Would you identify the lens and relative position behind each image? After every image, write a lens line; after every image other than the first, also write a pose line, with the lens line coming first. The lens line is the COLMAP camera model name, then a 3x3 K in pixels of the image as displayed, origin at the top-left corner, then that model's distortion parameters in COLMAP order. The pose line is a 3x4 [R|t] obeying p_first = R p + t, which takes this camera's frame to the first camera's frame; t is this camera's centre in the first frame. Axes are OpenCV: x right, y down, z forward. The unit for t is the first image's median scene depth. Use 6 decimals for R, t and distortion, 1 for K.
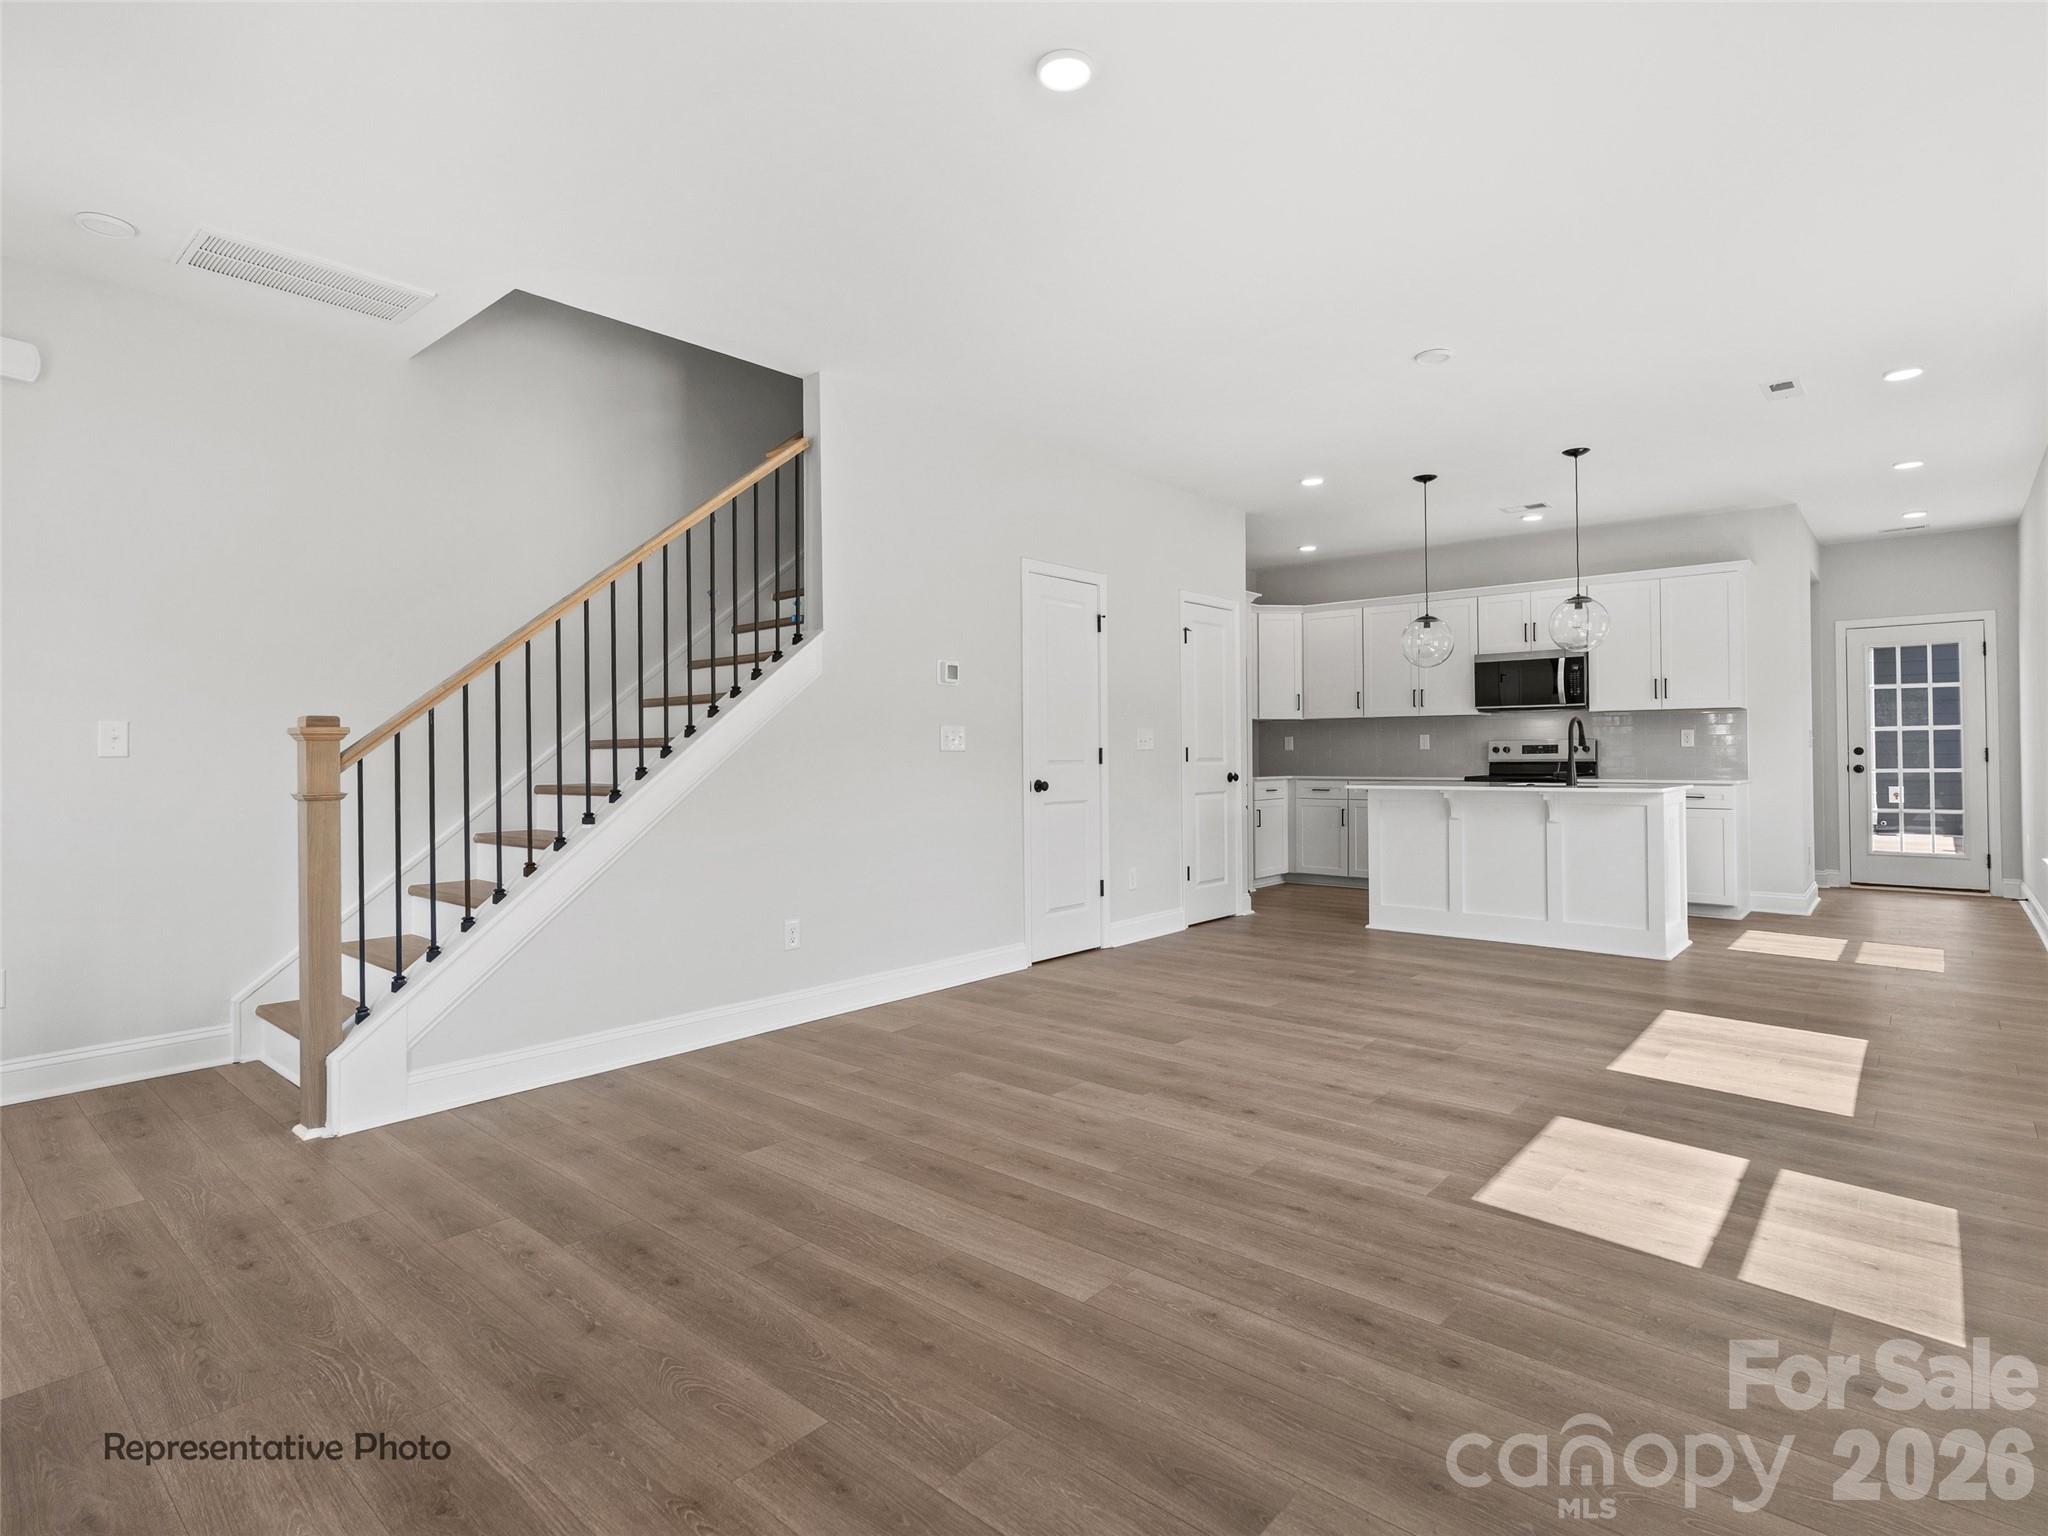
lens RADIAL K [[1055.6, 0, 1017.9], [0, 1055.6, 741.2], [0, 0, 1]] dist [-0.003760, 0.000698]
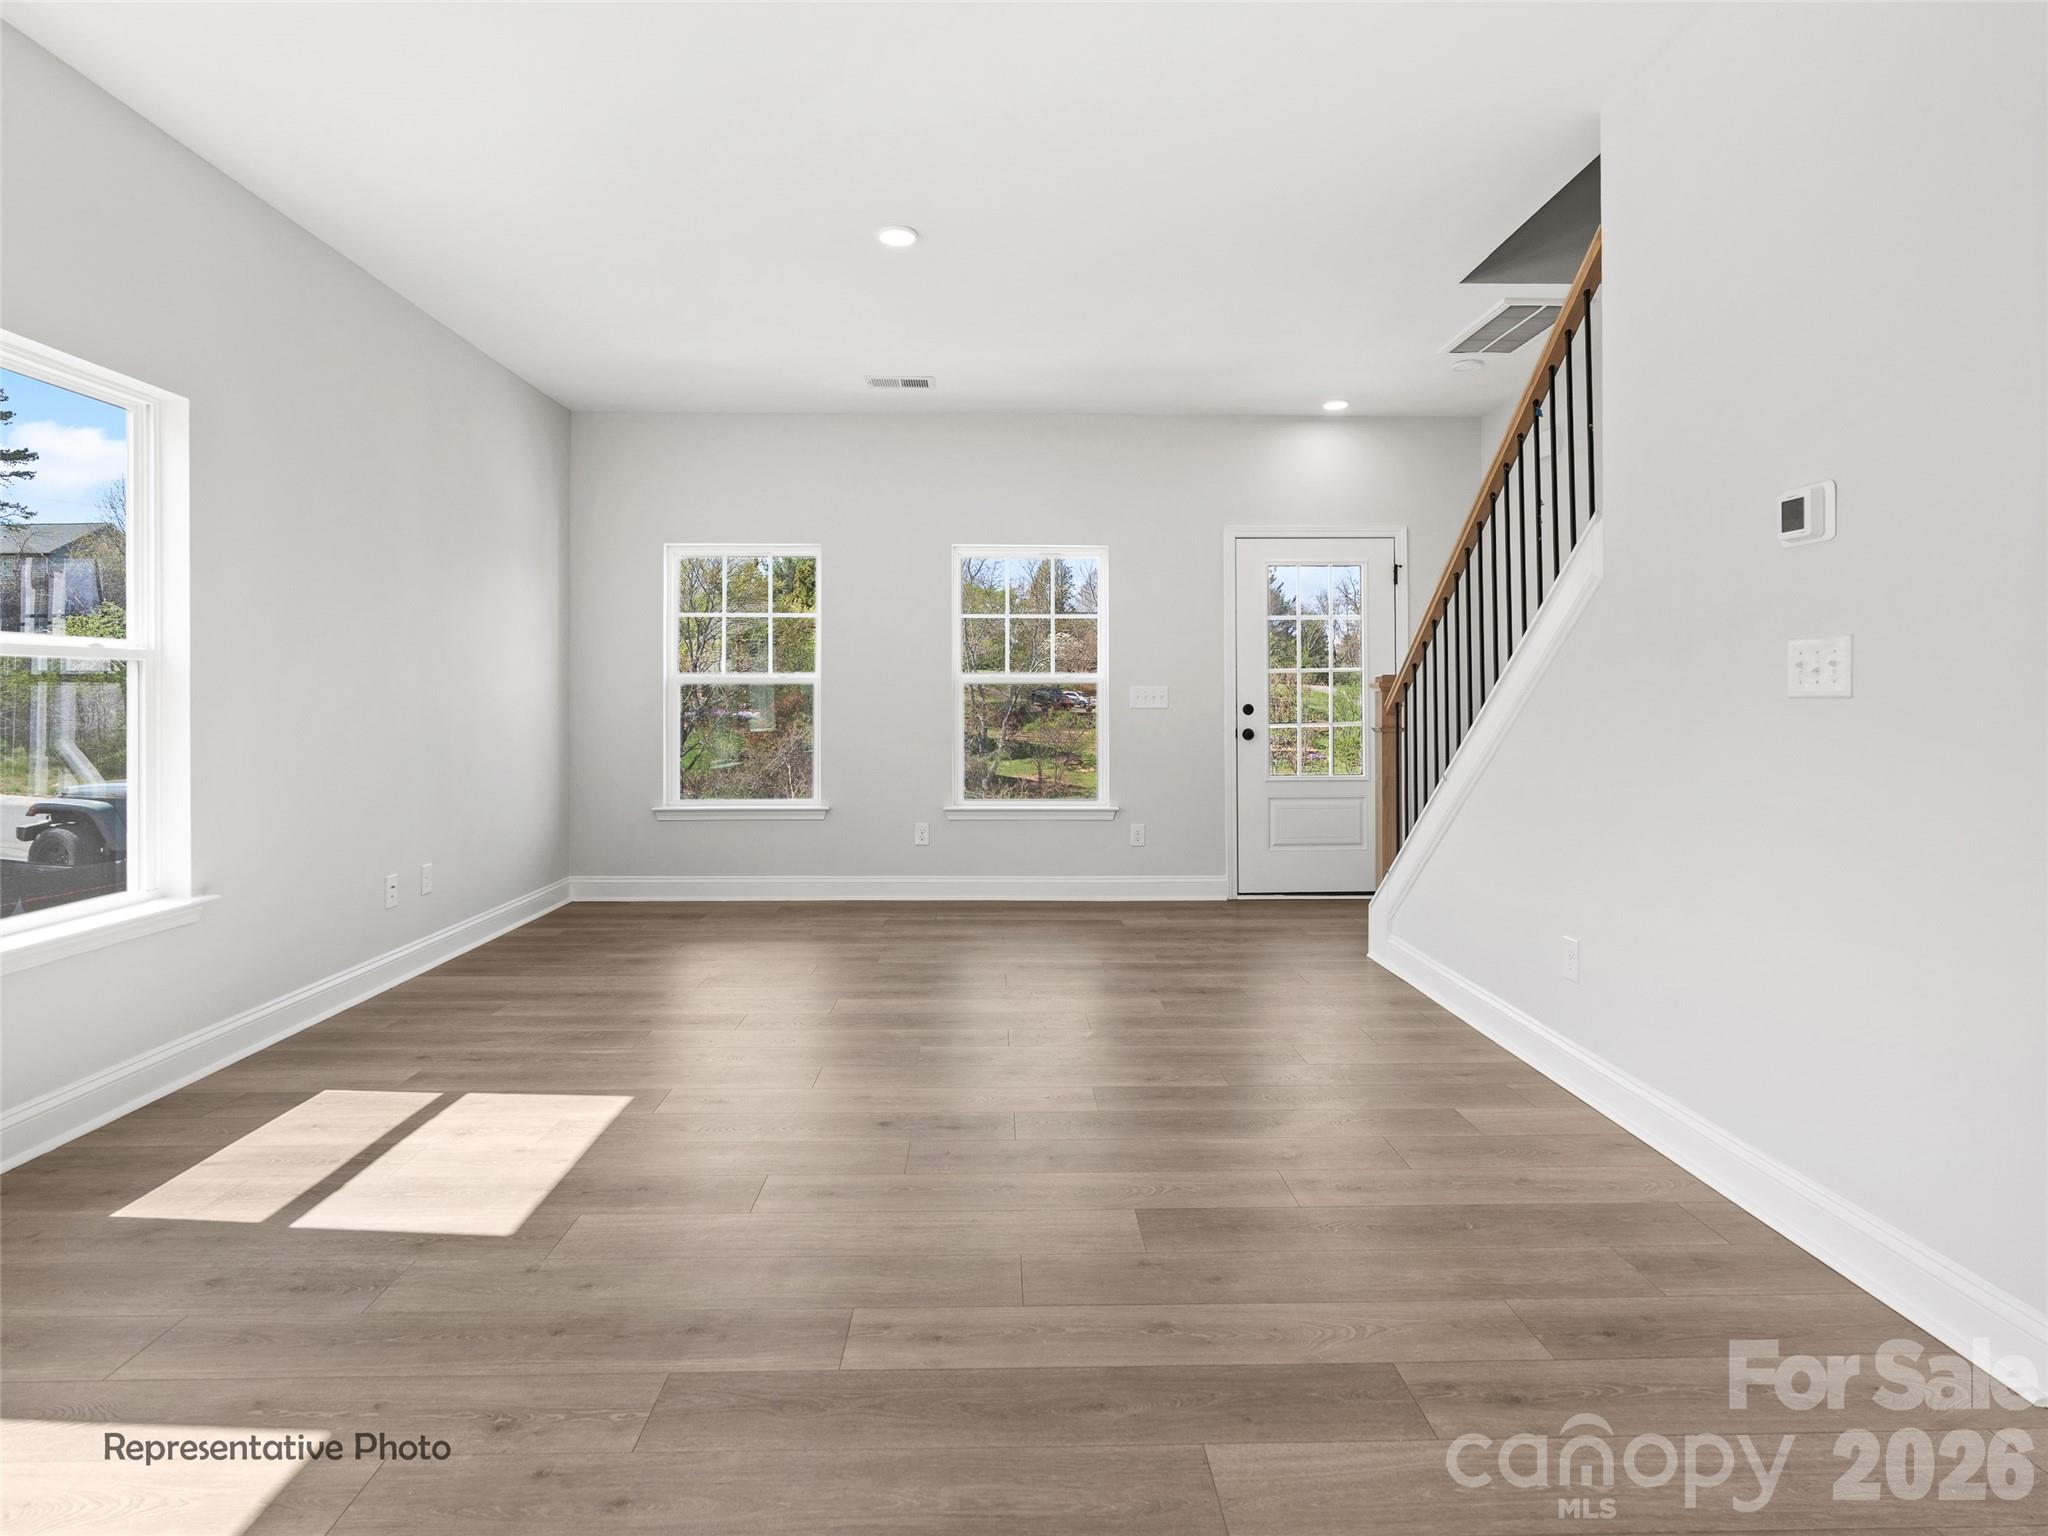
lens RADIAL K [[1098.5, 0, 1019.3], [0, 1098.5, 693.3], [0, 0, 1]] dist [-0.006728, 0.000942]
pose [[-0.737888, -0.000298, -0.674923, 0.358277], [0.011399, 0.999852, -0.012904, 0.006944], [0.674827, -0.017215, -0.737775, 0.839765]]
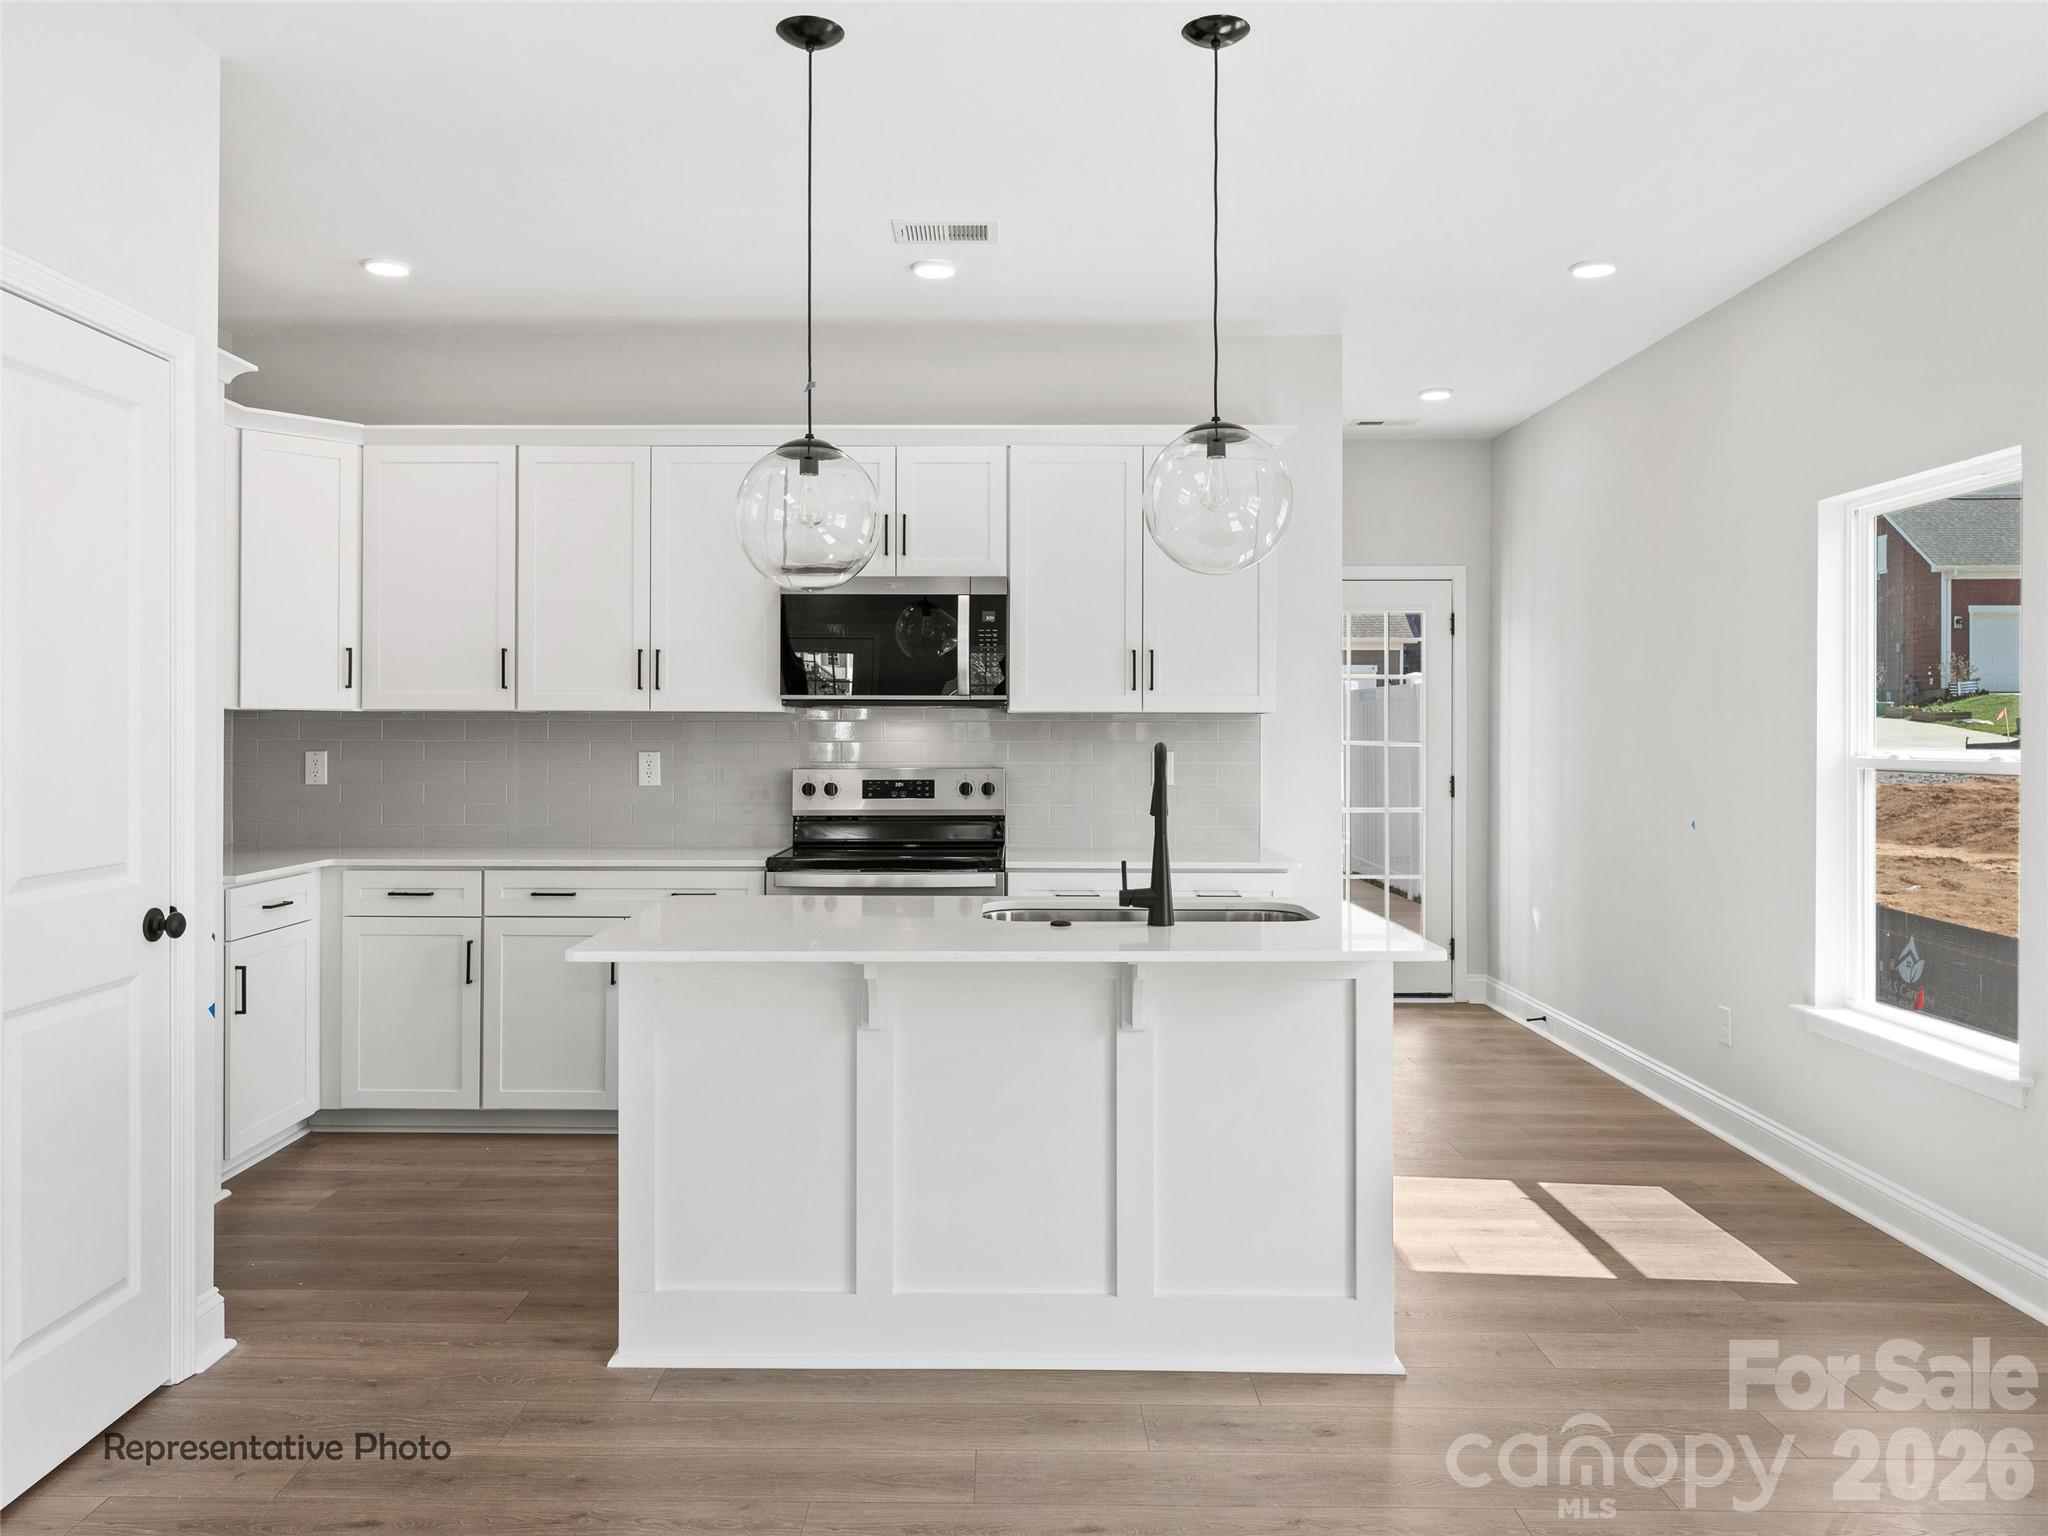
lens RADIAL K [[1508.1, 0, 993.7], [0, 1508.1, 729.3], [0, 0, 1]] dist [-0.002157, 0.001628]
pose [[0.758886, 0.007856, 0.651177, 0.110180], [-0.014102, 0.999891, 0.004372, -0.026664], [-0.651071, -0.012501, 0.758914, 0.557677]]
